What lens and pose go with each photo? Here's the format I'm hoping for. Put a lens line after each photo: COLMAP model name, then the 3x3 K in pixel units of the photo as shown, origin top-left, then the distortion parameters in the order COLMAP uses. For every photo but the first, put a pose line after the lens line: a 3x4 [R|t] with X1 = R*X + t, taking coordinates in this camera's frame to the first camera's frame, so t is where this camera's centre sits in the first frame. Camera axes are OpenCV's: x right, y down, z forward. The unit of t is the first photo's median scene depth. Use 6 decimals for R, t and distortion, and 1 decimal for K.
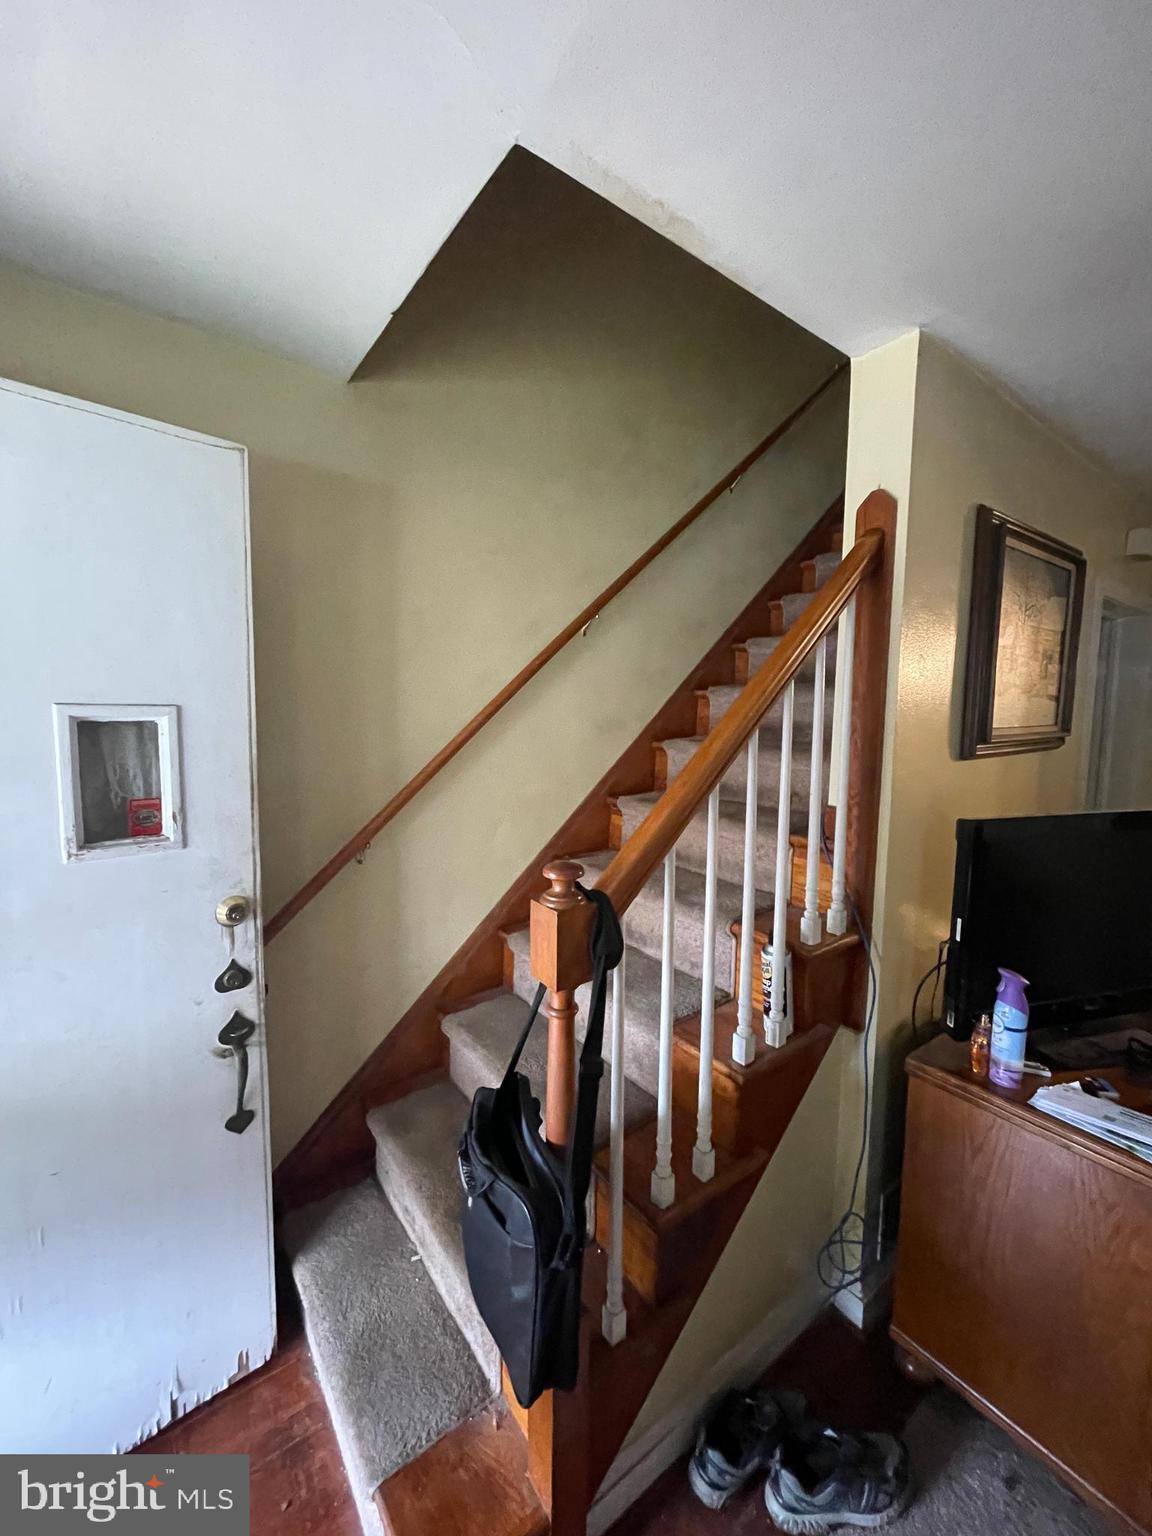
lens RADIAL K [[616.7, 0, 579.8], [0, 616.7, 764.0], [0, 0, 1]] dist [-0.004391, 0.000031]
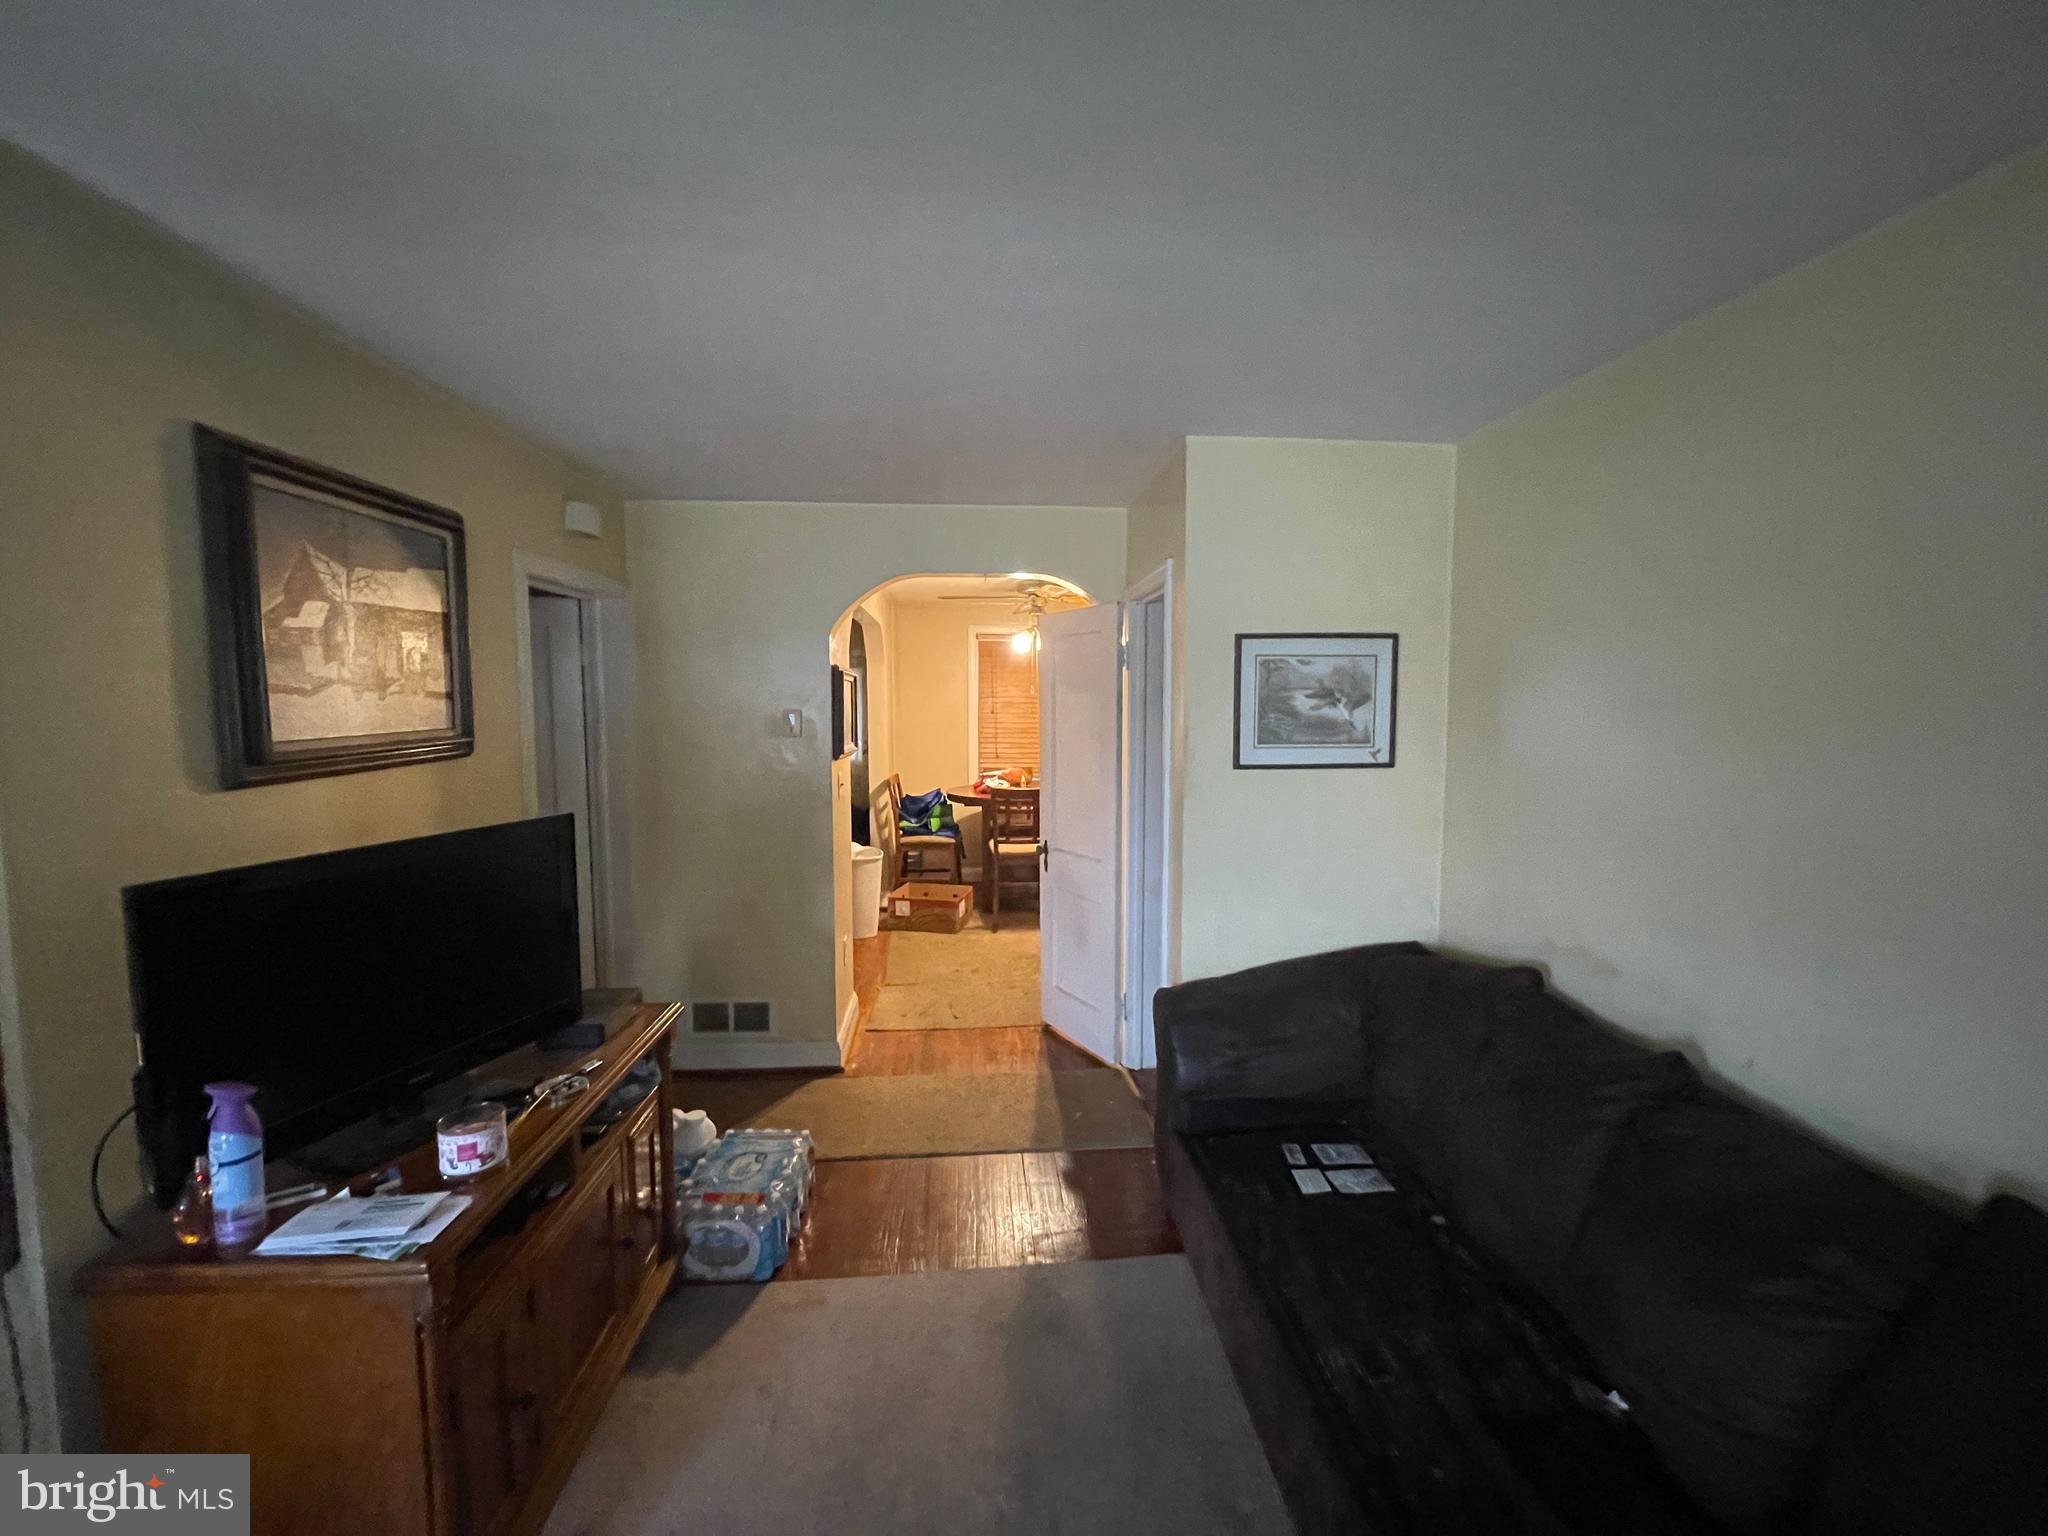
lens RADIAL K [[822.2, 0, 1026.2], [0, 822.2, 760.0], [0, 0, 1]] dist [-0.004391, 0.000031]
pose [[0.547178, -0.079898, 0.833194, 0.443426], [0.086489, 0.995502, 0.038663, 0.002222], [-0.832536, 0.050906, 0.551627, -0.333349]]
